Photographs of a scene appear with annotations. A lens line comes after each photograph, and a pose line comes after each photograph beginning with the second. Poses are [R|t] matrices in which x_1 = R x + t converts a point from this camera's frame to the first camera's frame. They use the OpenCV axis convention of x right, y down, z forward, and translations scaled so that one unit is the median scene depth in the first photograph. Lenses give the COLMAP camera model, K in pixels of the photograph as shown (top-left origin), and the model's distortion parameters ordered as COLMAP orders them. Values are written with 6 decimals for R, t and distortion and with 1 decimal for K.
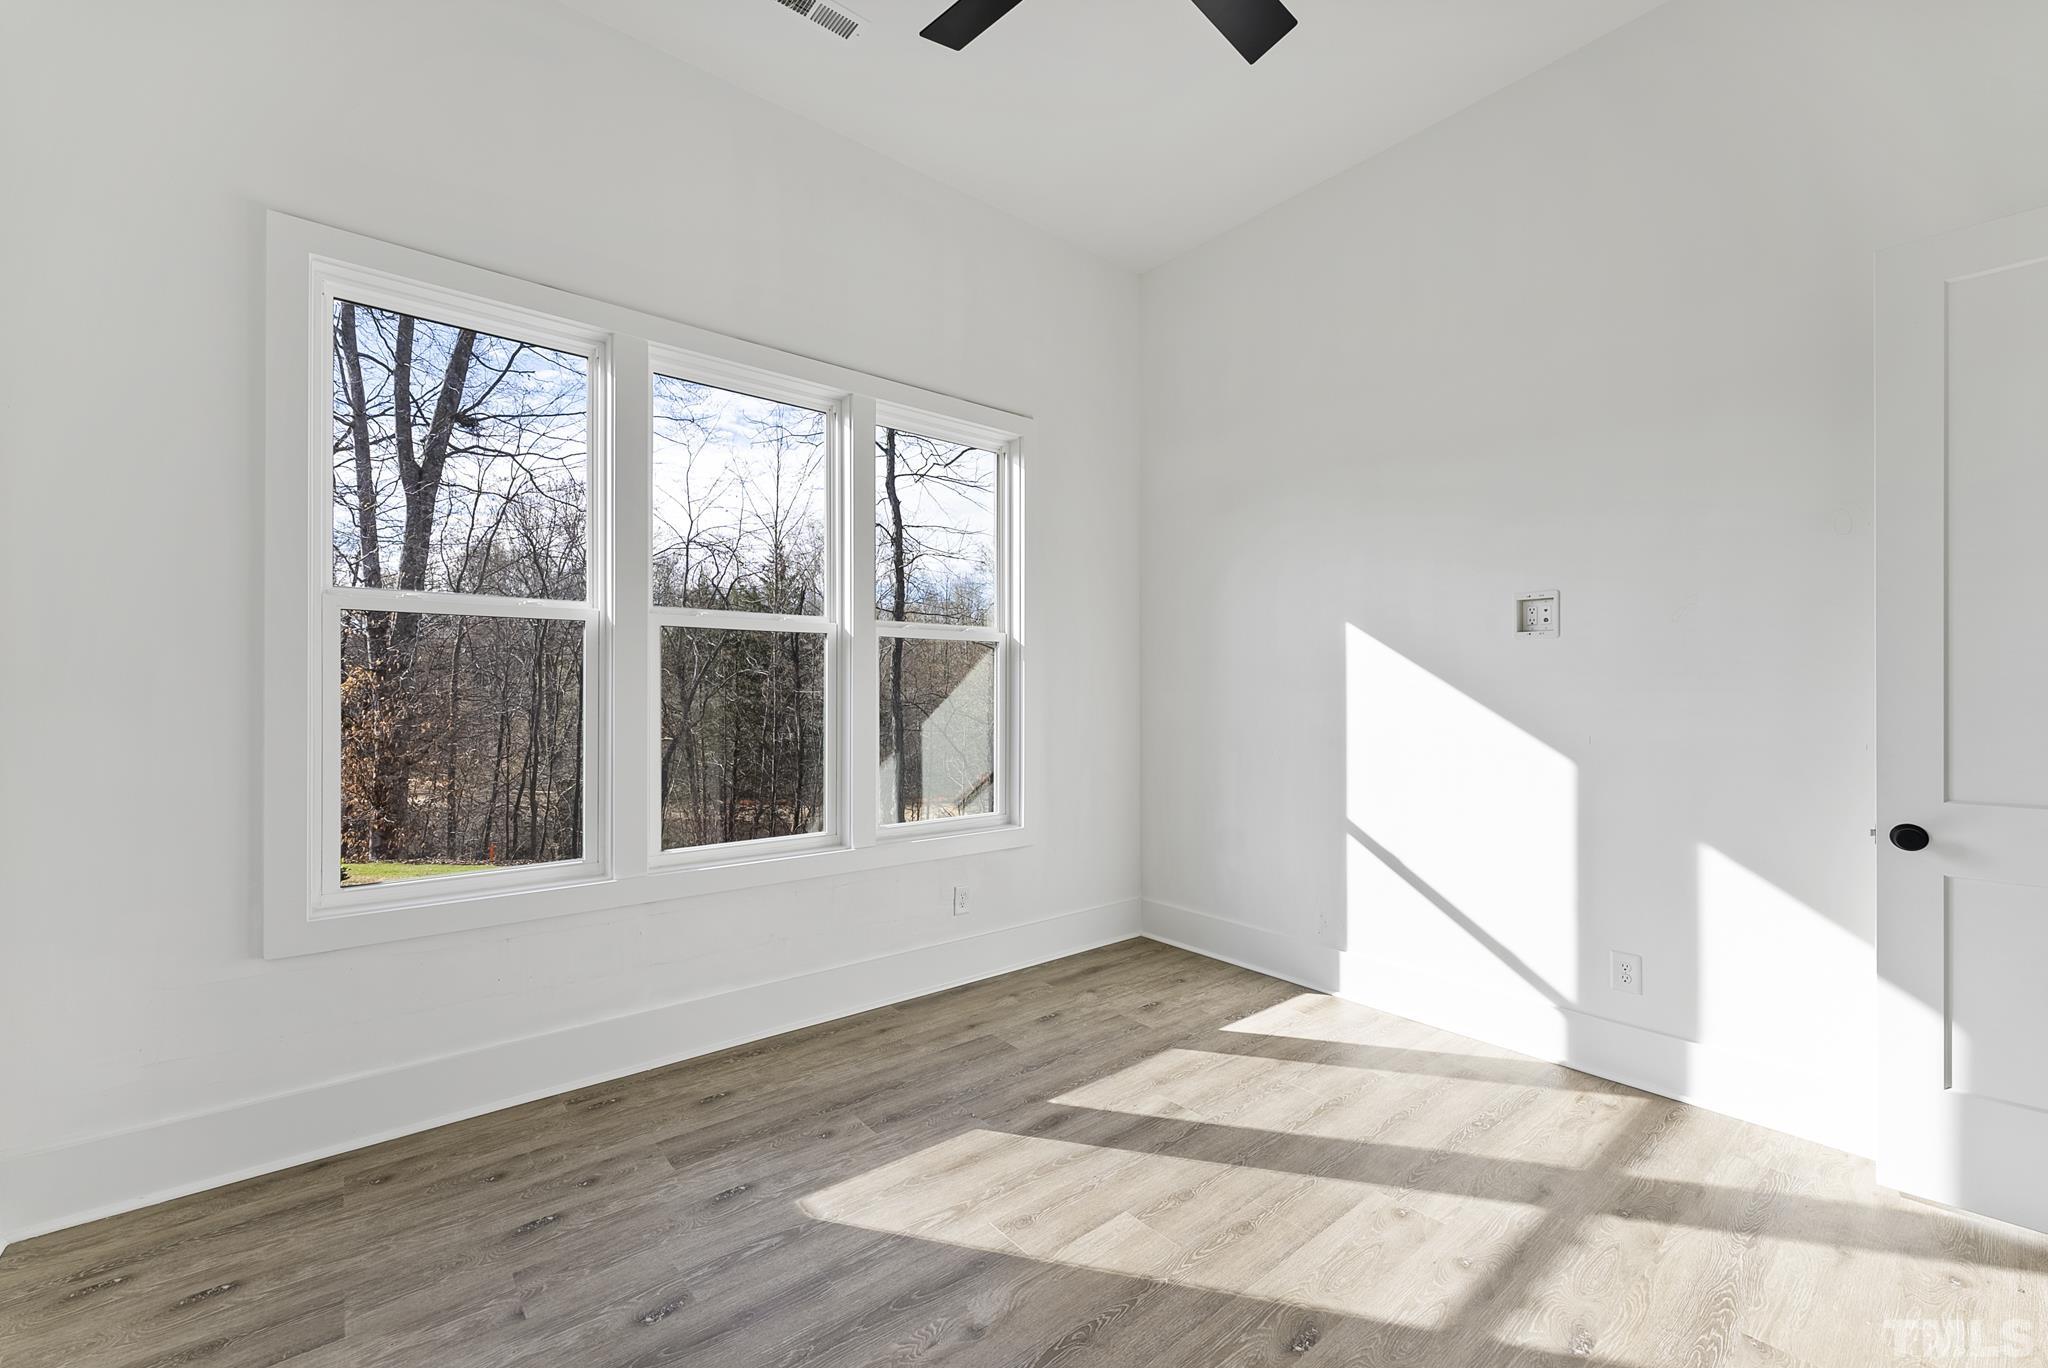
lens RADIAL K [[816.2, 0, 1013.3], [0, 816.2, 696.2], [0, 0, 1]] dist [-0.001161, -0.000573]
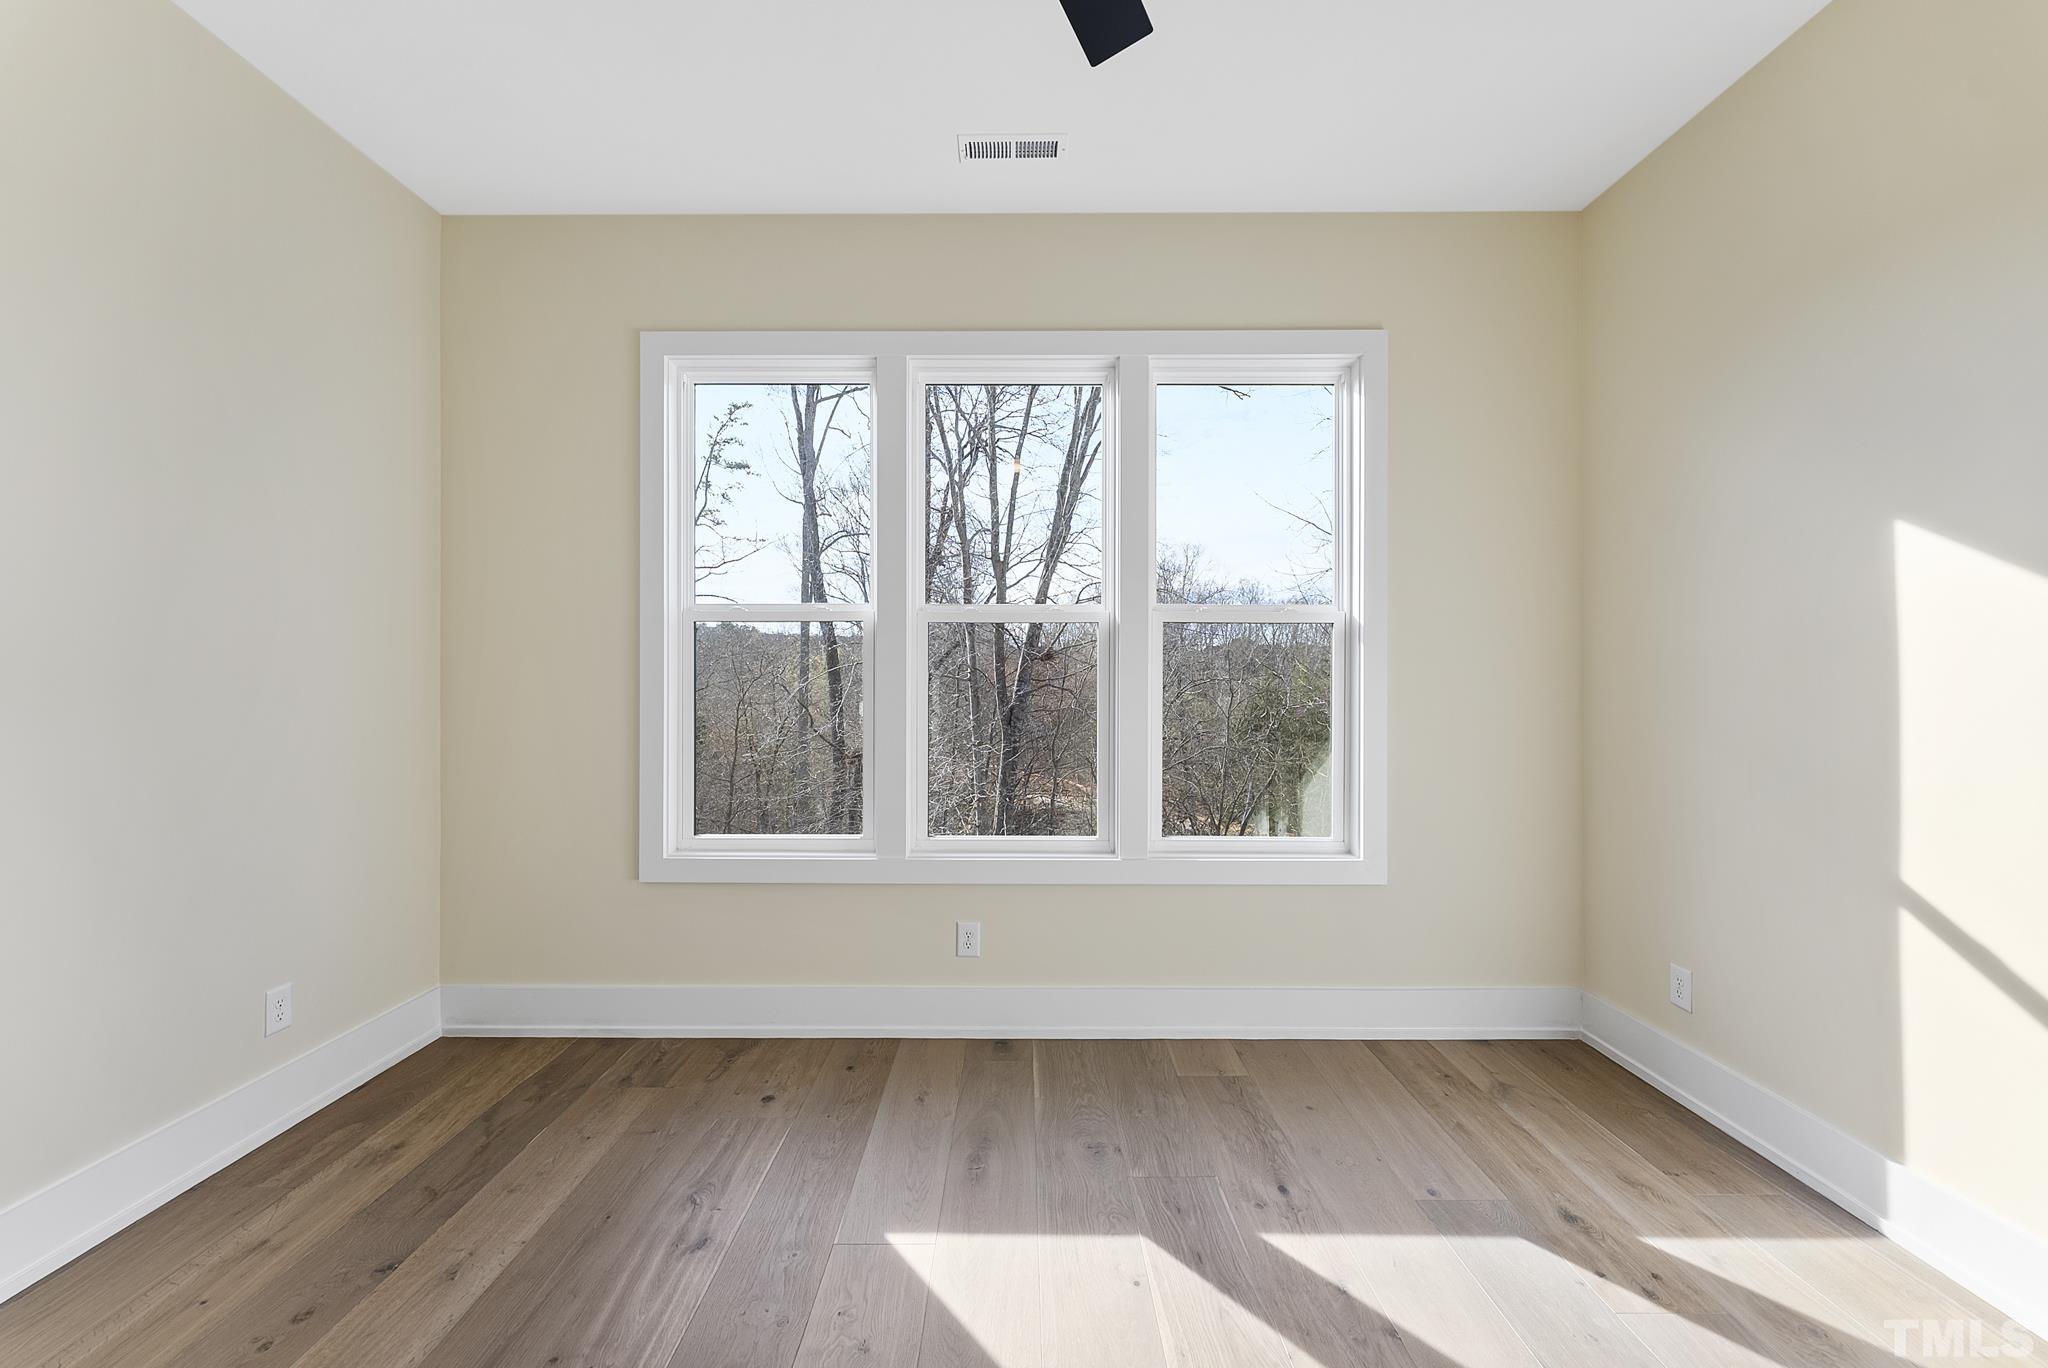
lens RADIAL K [[816.2, 0, 1025.9], [0, 816.2, 687.3], [0, 0, 1]] dist [-0.001161, -0.000573]
pose [[0.783696, -0.002082, -0.621141, 0.242363], [0.000061, 0.999995, -0.003274, 0.001286], [0.621145, 0.002528, 0.783692, 0.188388]]
